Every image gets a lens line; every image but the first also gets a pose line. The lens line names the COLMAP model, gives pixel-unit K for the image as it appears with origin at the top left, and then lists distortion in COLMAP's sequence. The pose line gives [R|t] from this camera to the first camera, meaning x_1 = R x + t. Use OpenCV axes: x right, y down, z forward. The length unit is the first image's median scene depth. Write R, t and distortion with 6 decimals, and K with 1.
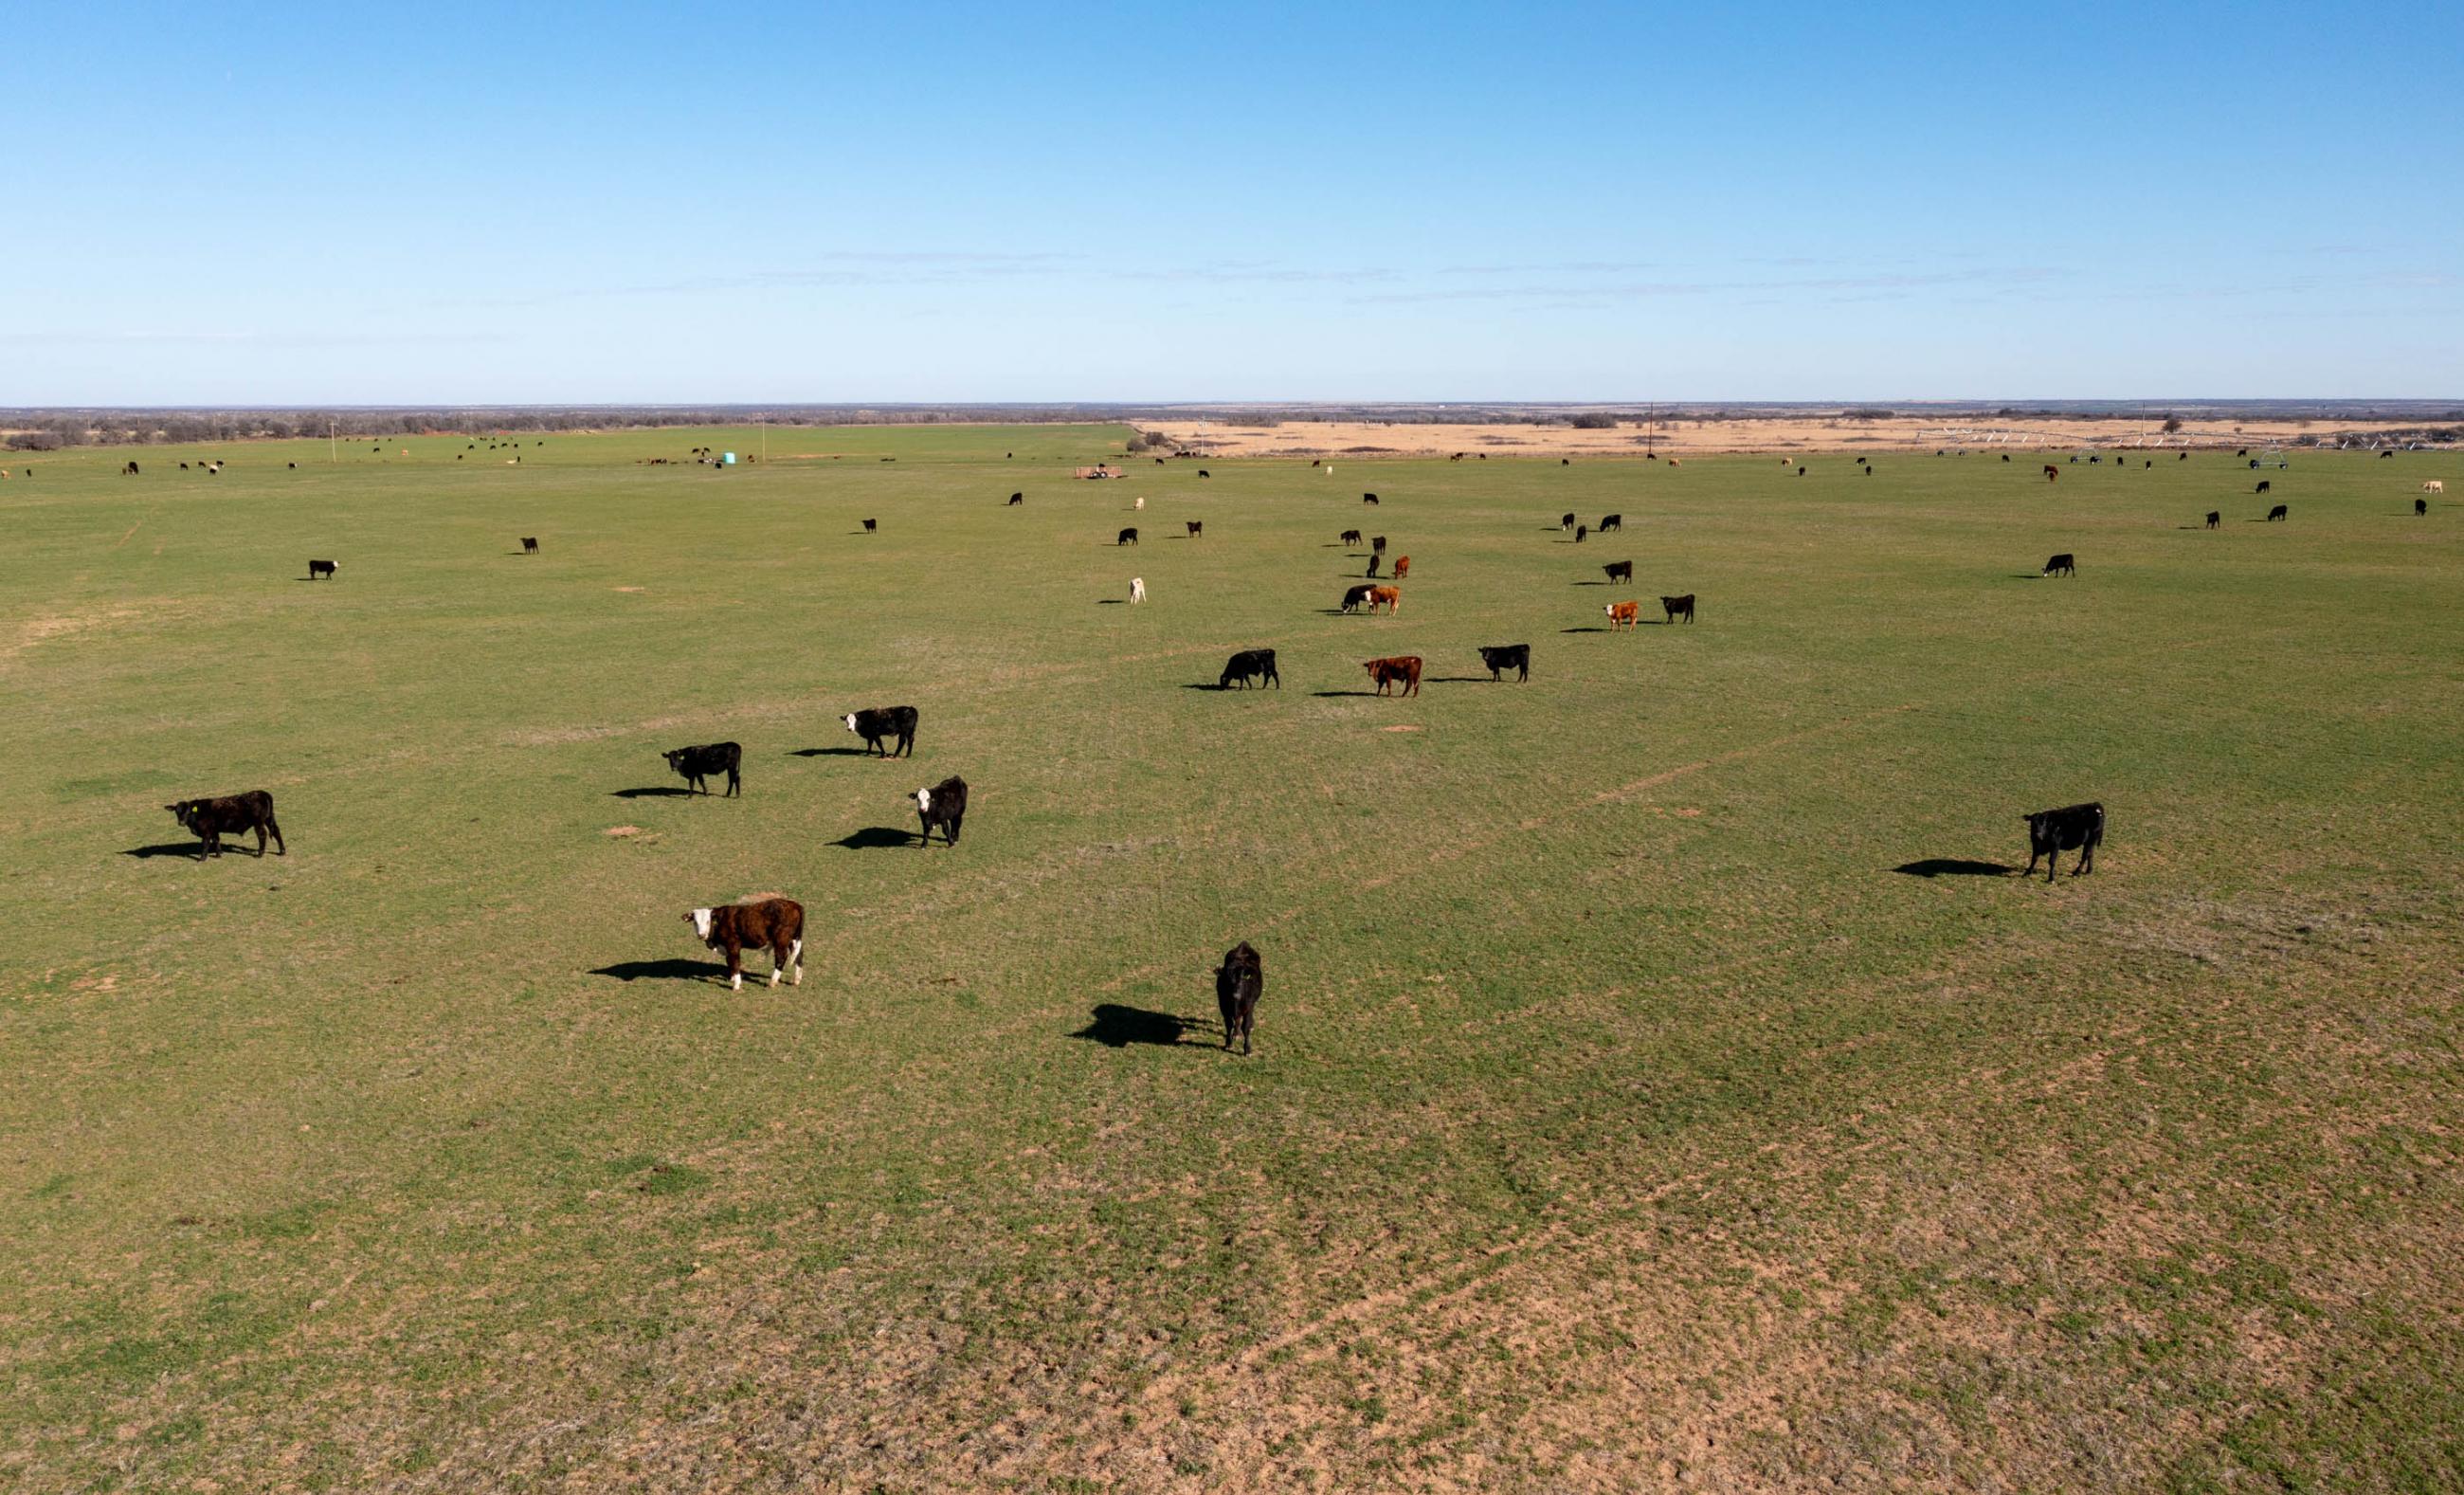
lens RADIAL K [[1974.7, 0, 1232.0], [0, 1974.7, 747.5], [0, 0, 1]] dist [-0.007178, -0.009847]
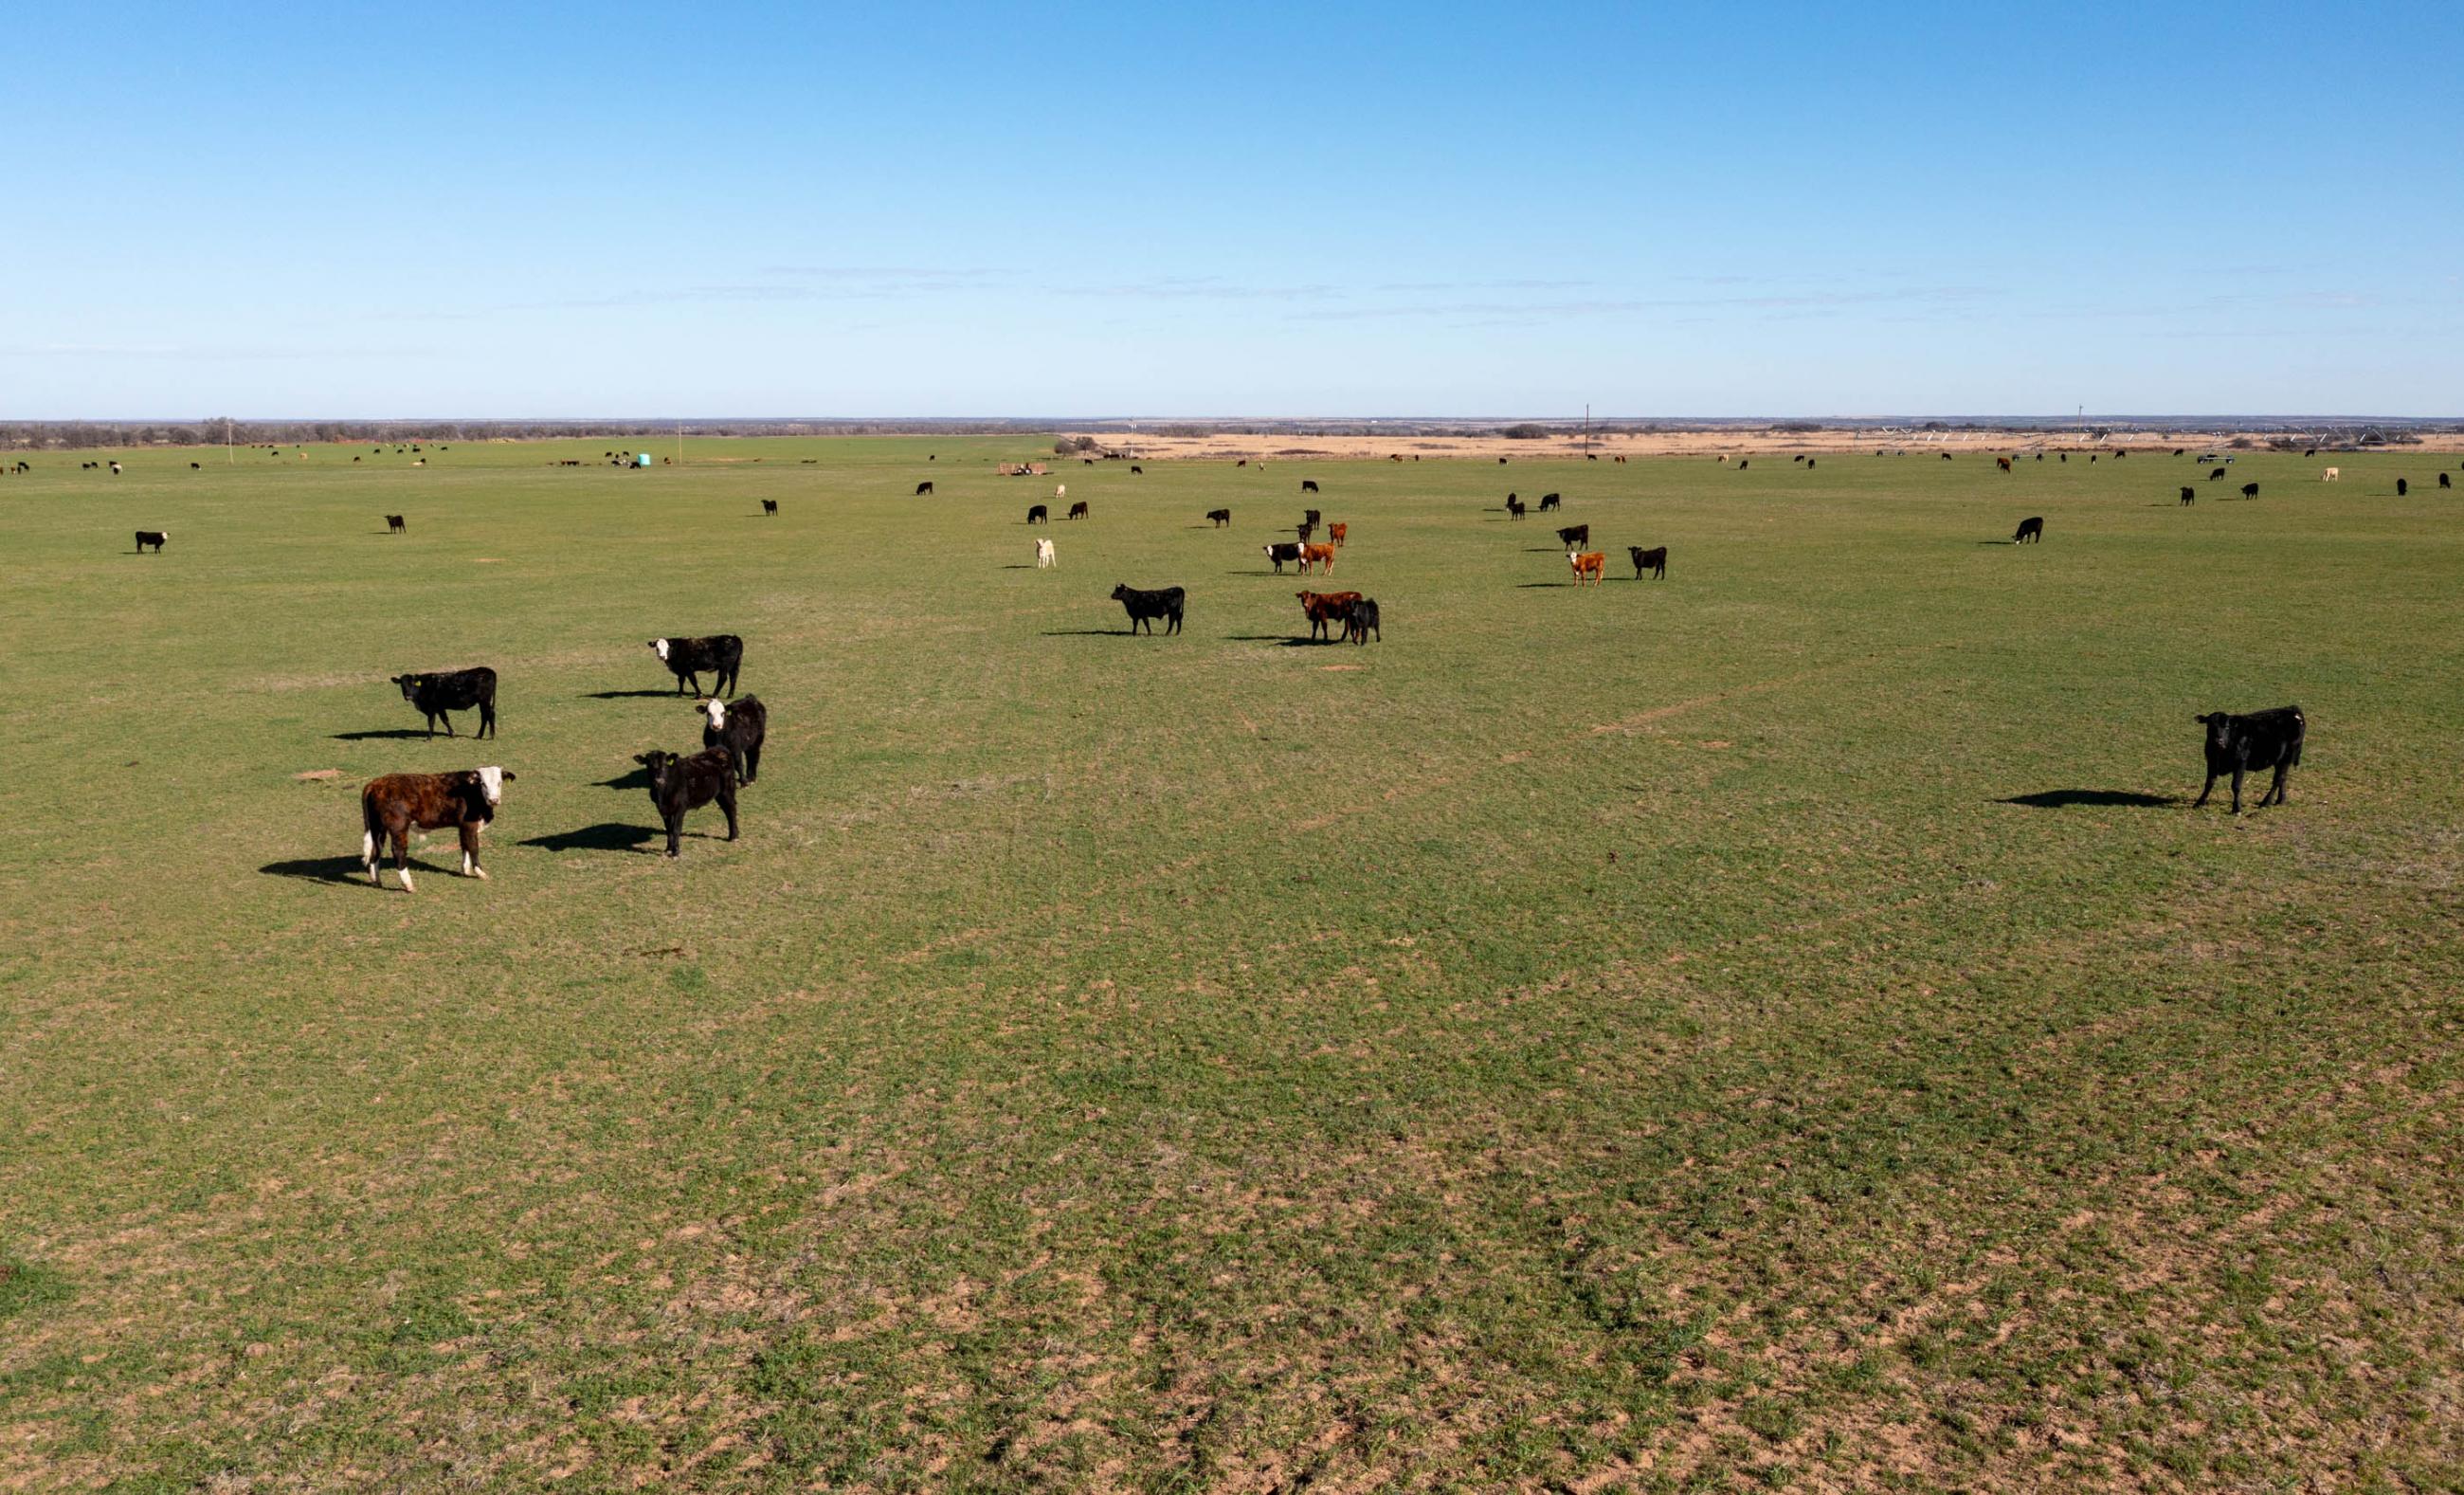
lens RADIAL K [[1974.7, 0, 1232.0], [0, 1974.7, 747.5], [0, 0, 1]] dist [-0.007178, -0.009847]
pose [[0.999439, -0.003894, 0.033253, 0.020256], [0.004146, 0.999963, -0.007525, 0.047761], [-0.033222, 0.007659, 0.999419, 0.285631]]
